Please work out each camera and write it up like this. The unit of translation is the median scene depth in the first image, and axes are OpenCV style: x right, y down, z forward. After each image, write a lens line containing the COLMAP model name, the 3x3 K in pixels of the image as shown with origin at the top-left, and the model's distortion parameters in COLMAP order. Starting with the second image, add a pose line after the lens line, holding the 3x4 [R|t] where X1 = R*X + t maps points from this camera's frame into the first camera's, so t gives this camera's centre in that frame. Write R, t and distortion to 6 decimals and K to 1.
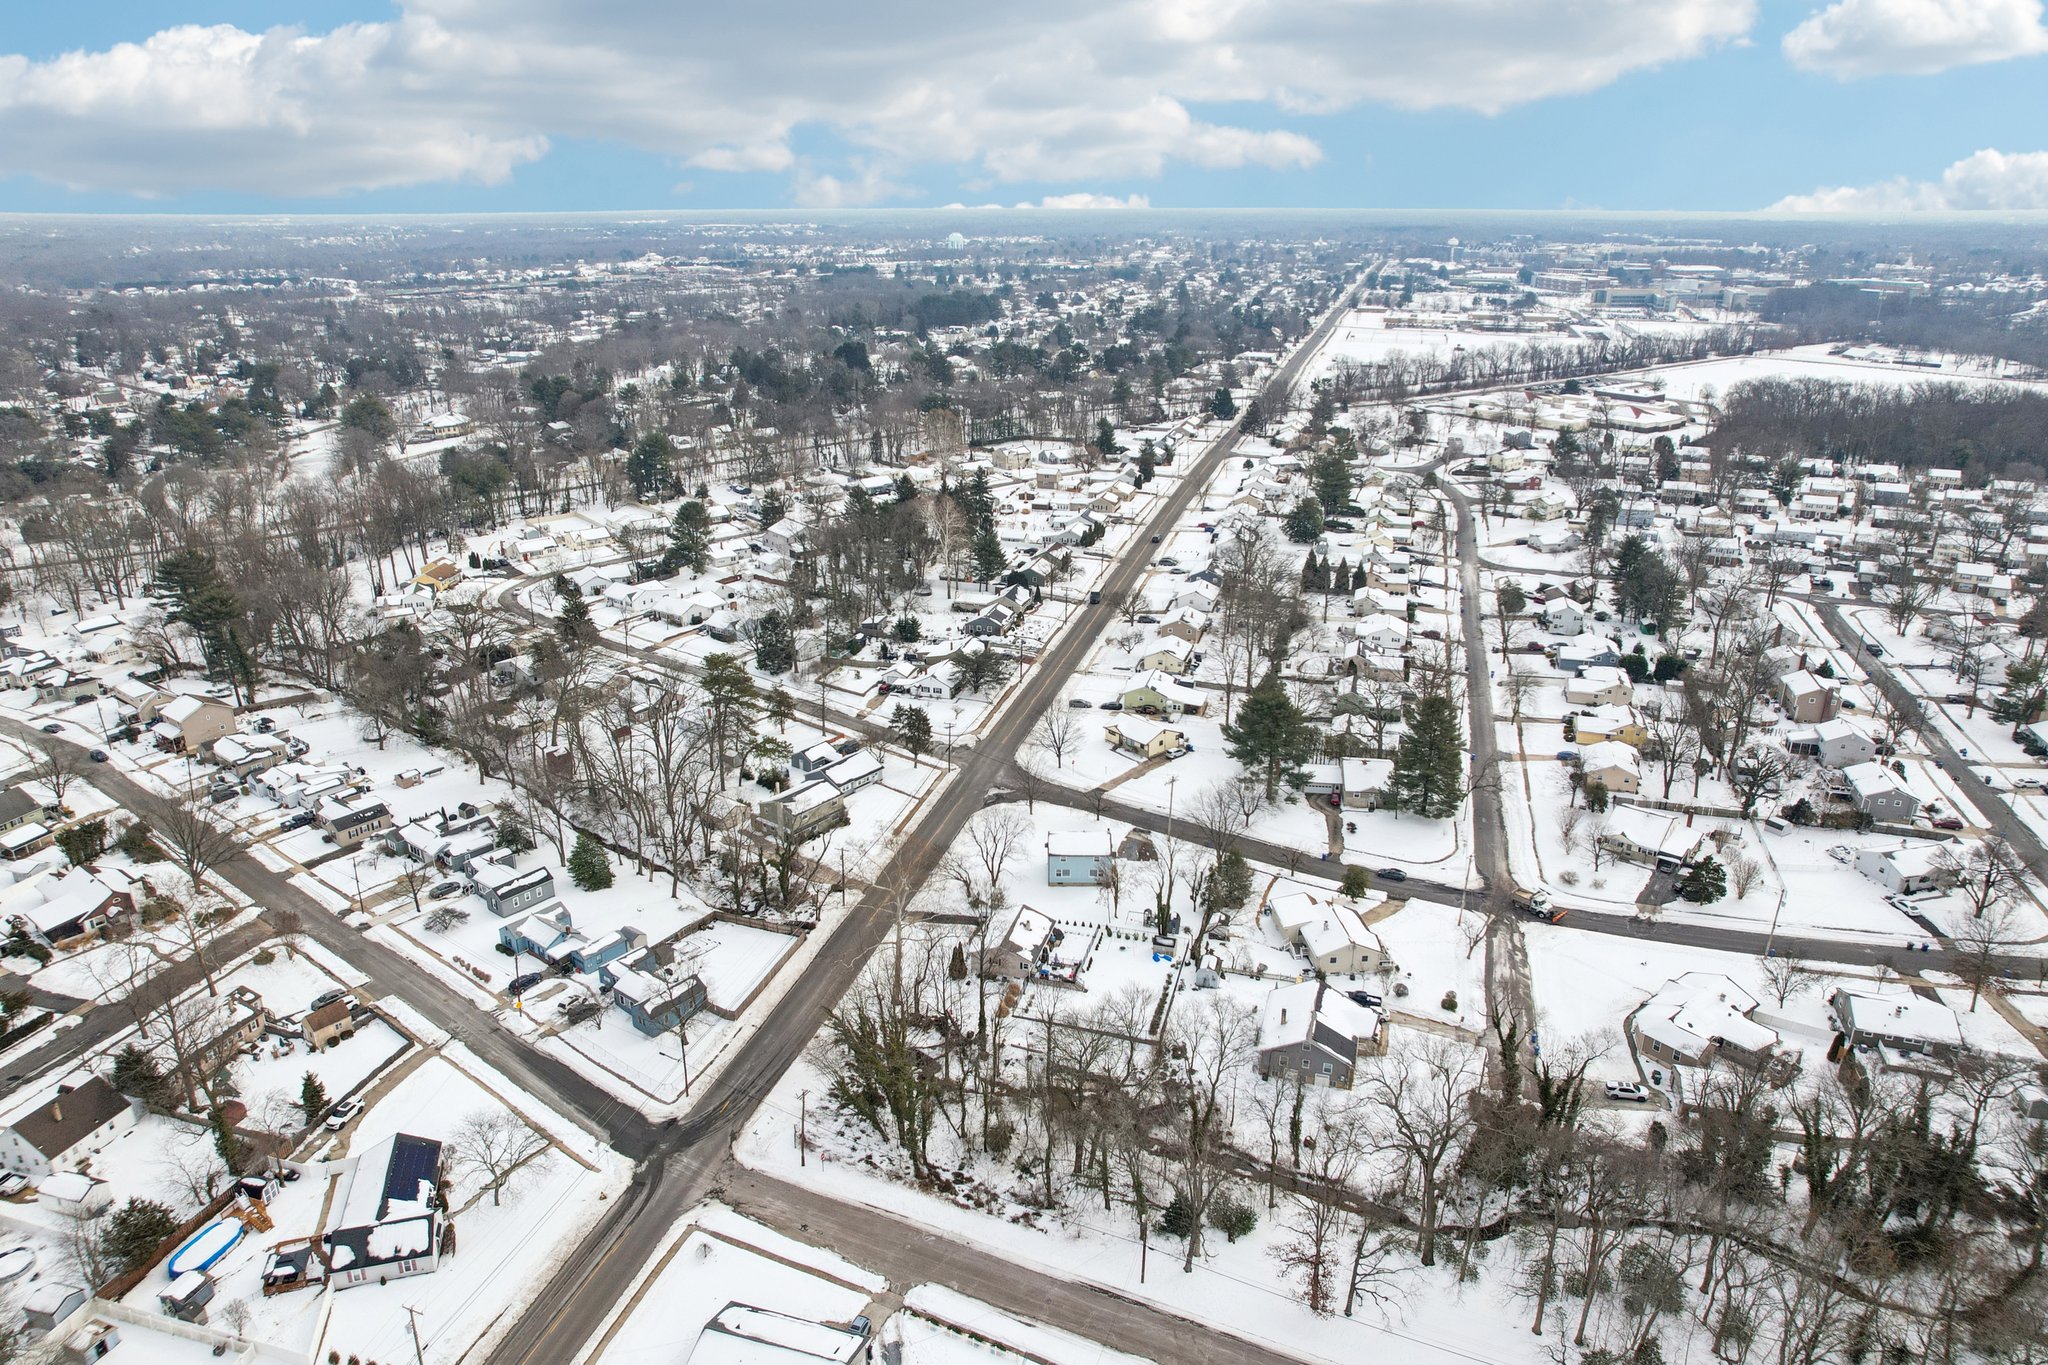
lens RADIAL K [[1321.1, 0, 1030.2], [0, 1321.1, 687.5], [0, 0, 1]] dist [-0.078448, 0.070386]
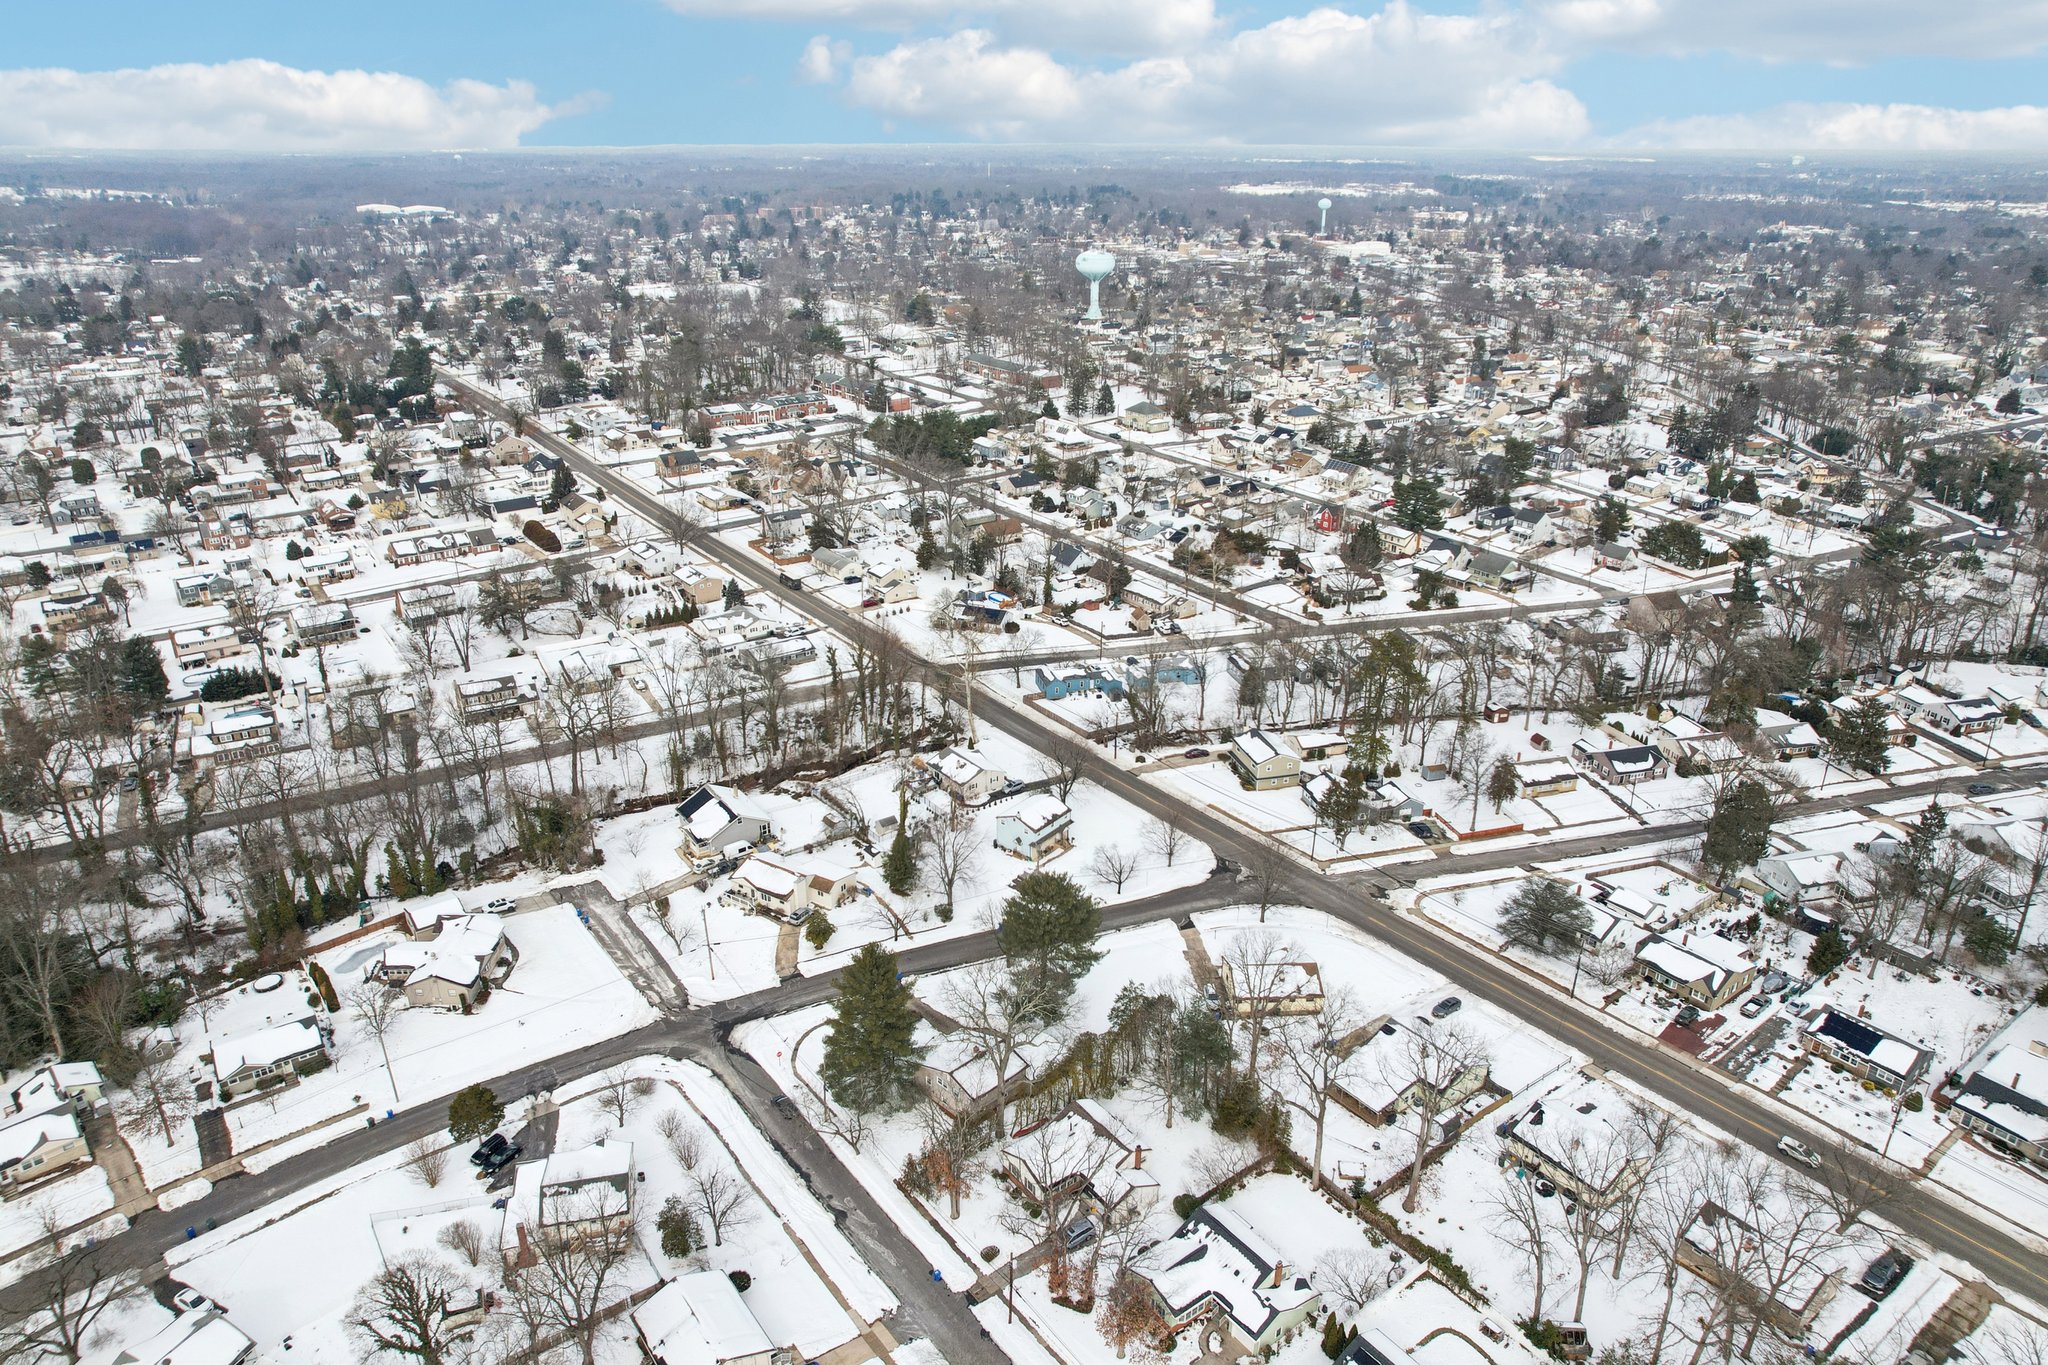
lens RADIAL K [[1306.3, 0, 1024.0], [0, 1306.3, 682.5], [0, 0, 1]] dist [-0.070863, 0.067145]
pose [[-0.610162, 0.305210, -0.731129, 0.769312], [-0.283567, 0.777558, 0.561242, -0.540932], [0.739792, 0.549773, -0.387888, 1.345569]]
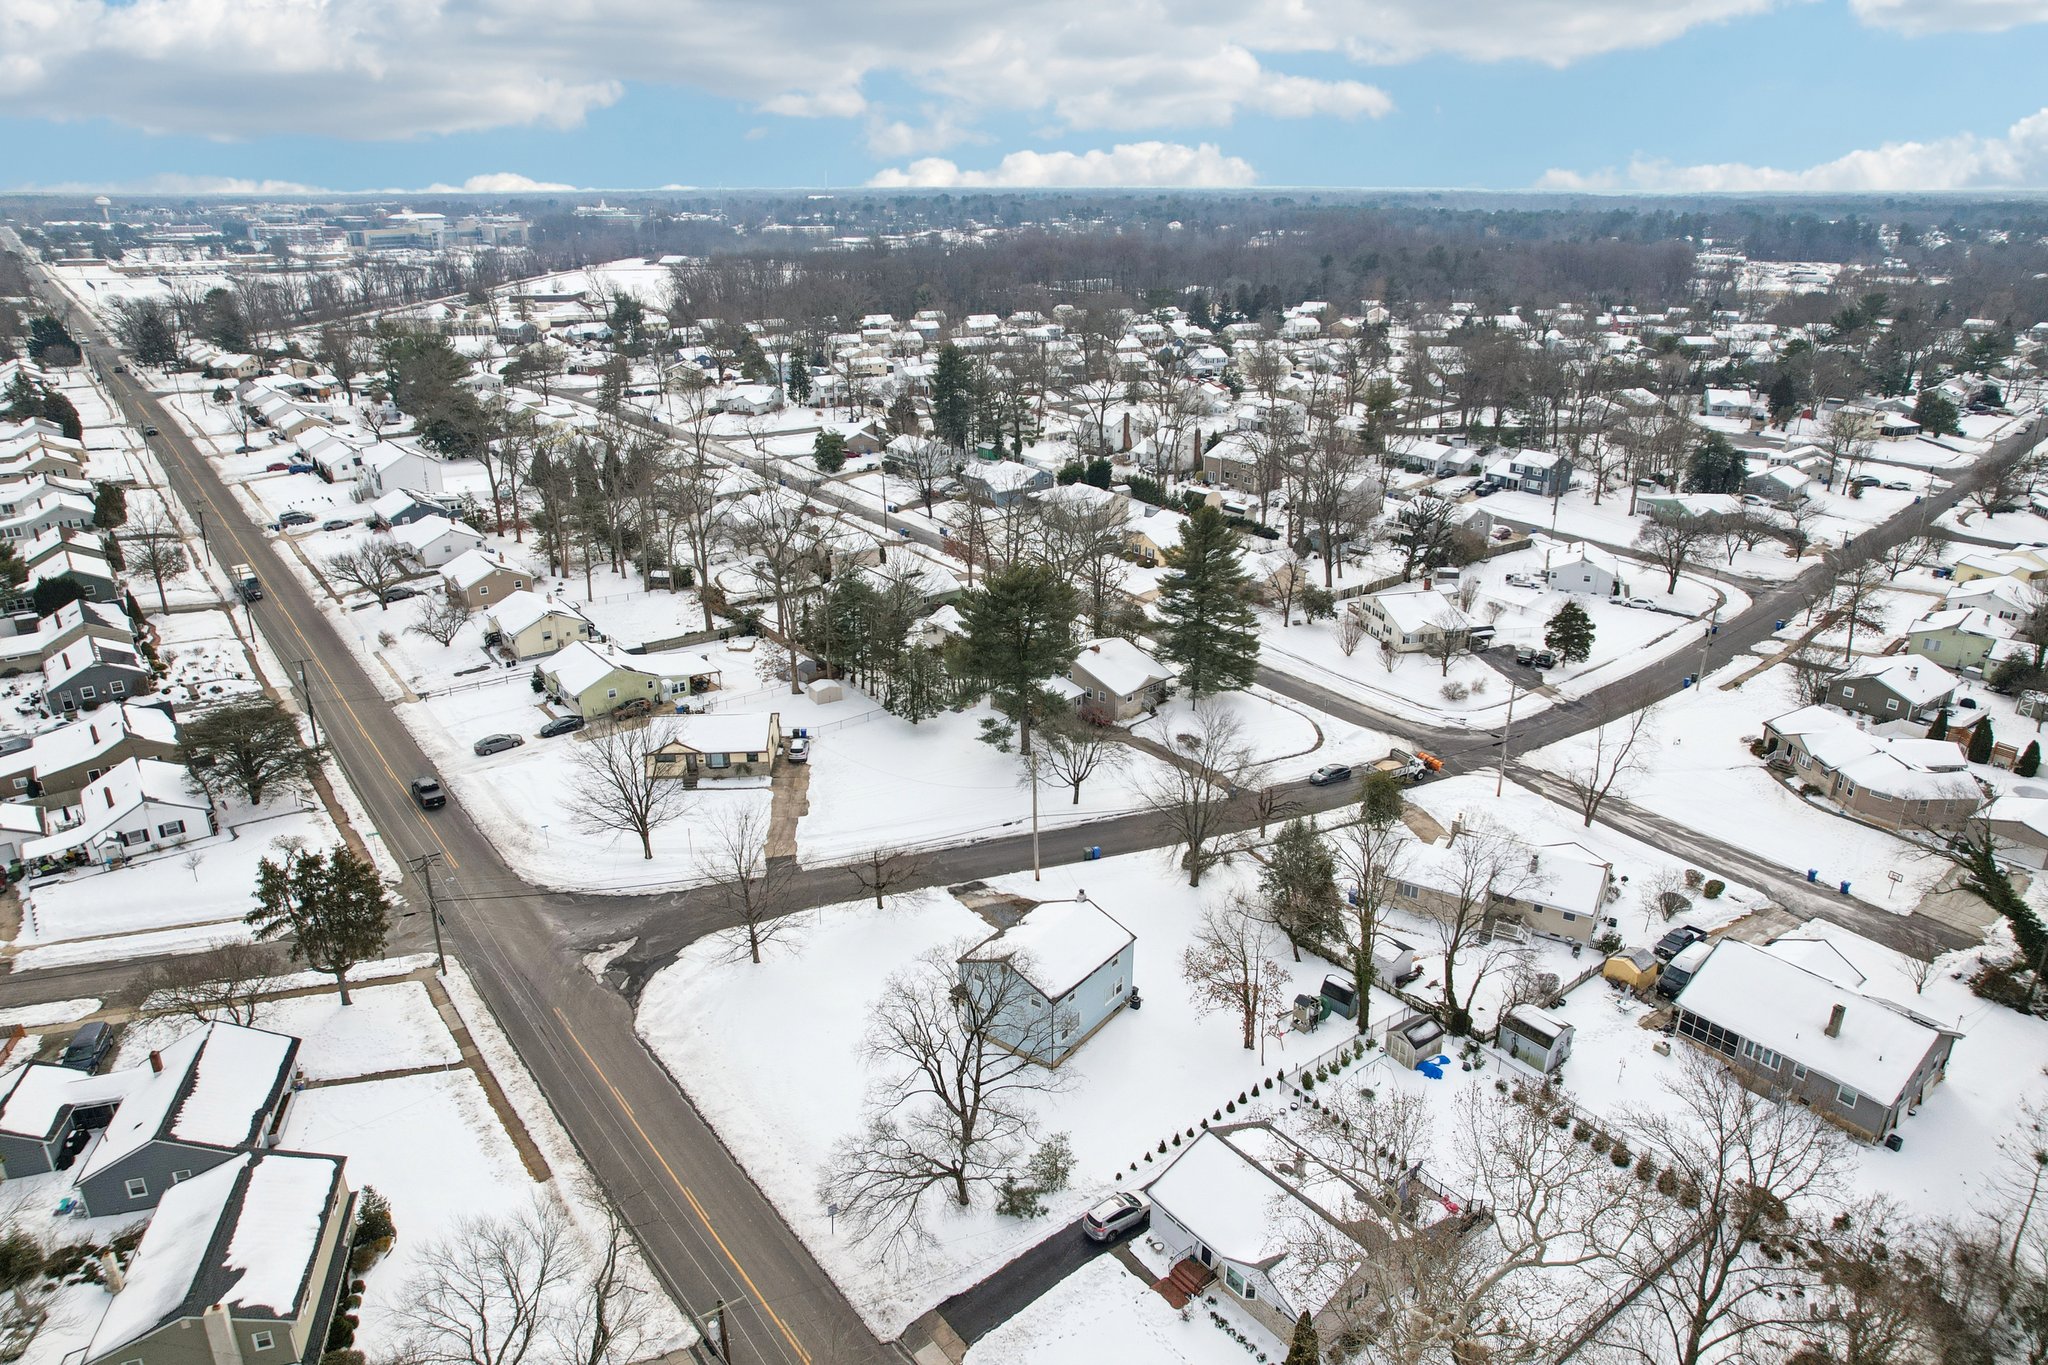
lens RADIAL K [[1321.1, 0, 1030.2], [0, 1321.1, 687.5], [0, 0, 1]] dist [-0.078448, 0.070386]
pose [[0.593737, -0.293649, 0.749164, -0.269017], [0.285316, 0.947368, 0.145217, -0.028994], [-0.752377, 0.127528, 0.646270, 0.718128]]
